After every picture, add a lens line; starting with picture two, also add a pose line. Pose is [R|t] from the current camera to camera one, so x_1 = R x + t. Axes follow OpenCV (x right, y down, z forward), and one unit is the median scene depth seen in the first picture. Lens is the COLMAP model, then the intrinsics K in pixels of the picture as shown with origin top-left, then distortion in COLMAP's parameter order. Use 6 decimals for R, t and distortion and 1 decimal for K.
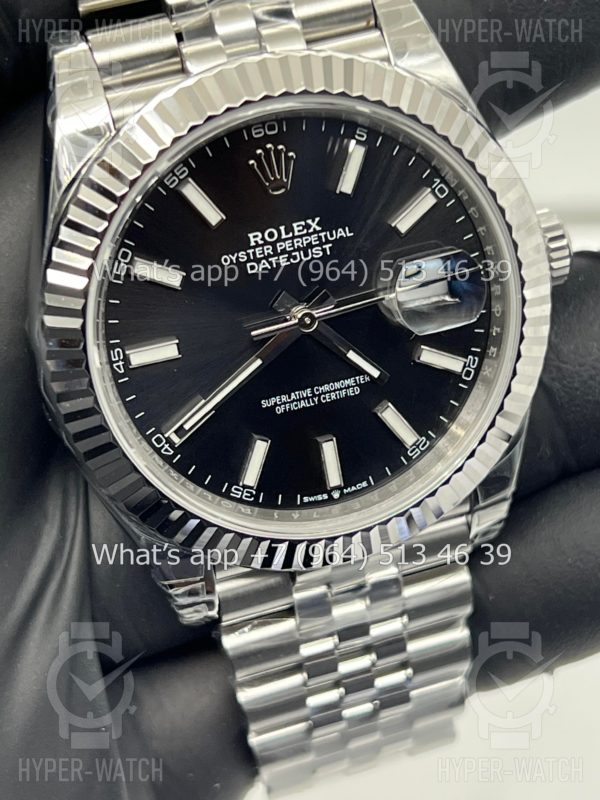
lens RADIAL K [[1773.1, 0, 300.2], [0, 1773.1, 394.2], [0, 0, 1]] dist [0.322135, 0.000000]
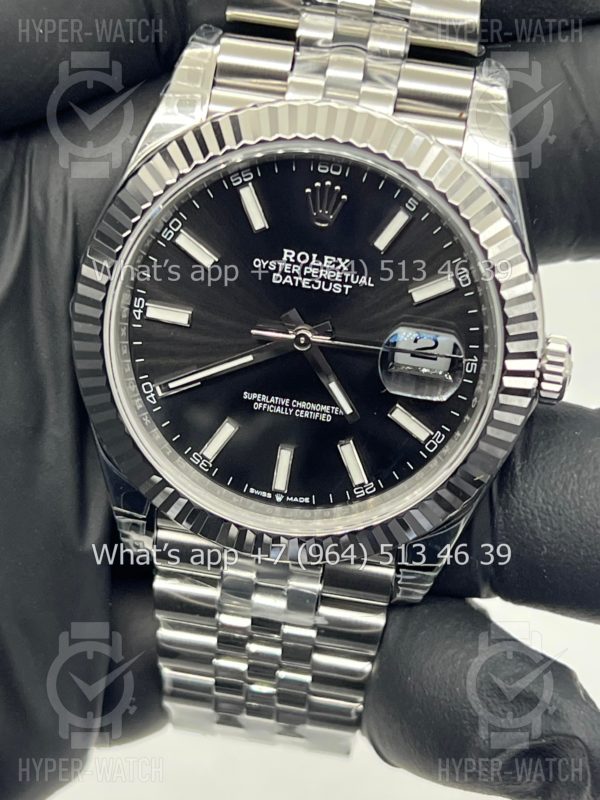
lens RADIAL K [[1773.1, 0, 303.2], [0, 1773.1, 407.0], [0, 0, 1]] dist [0.322135, 0.000000]
pose [[0.889361, 0.392488, -0.234497, 0.280615], [-0.395649, 0.917717, 0.035473, -0.042458], [0.229125, 0.061230, 0.971469, -0.082448]]
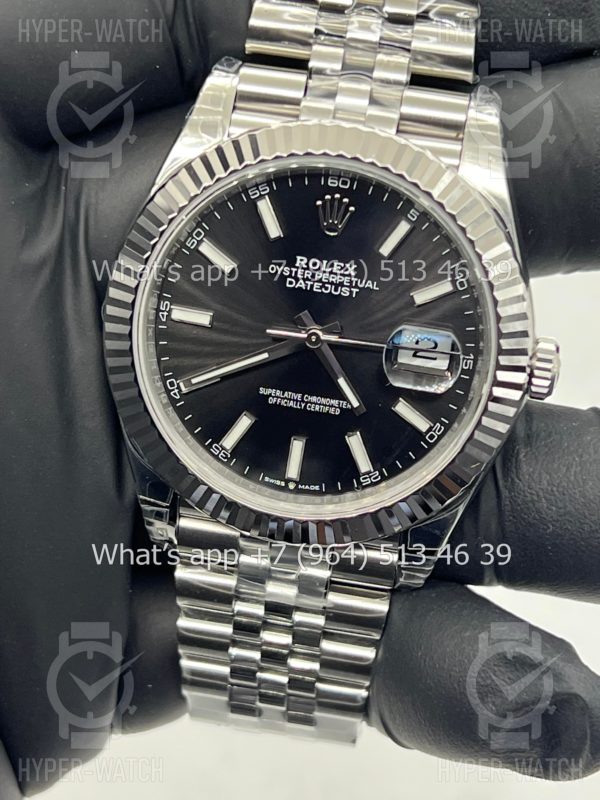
lens RADIAL K [[1773.1, 0, 299.3], [0, 1773.1, 403.5], [0, 0, 1]] dist [0.322135, 0.000000]
pose [[0.887821, 0.380191, -0.259284, 0.327237], [-0.397217, 0.917608, -0.014623, 0.021264], [0.232362, 0.115975, 0.965690, -0.179167]]
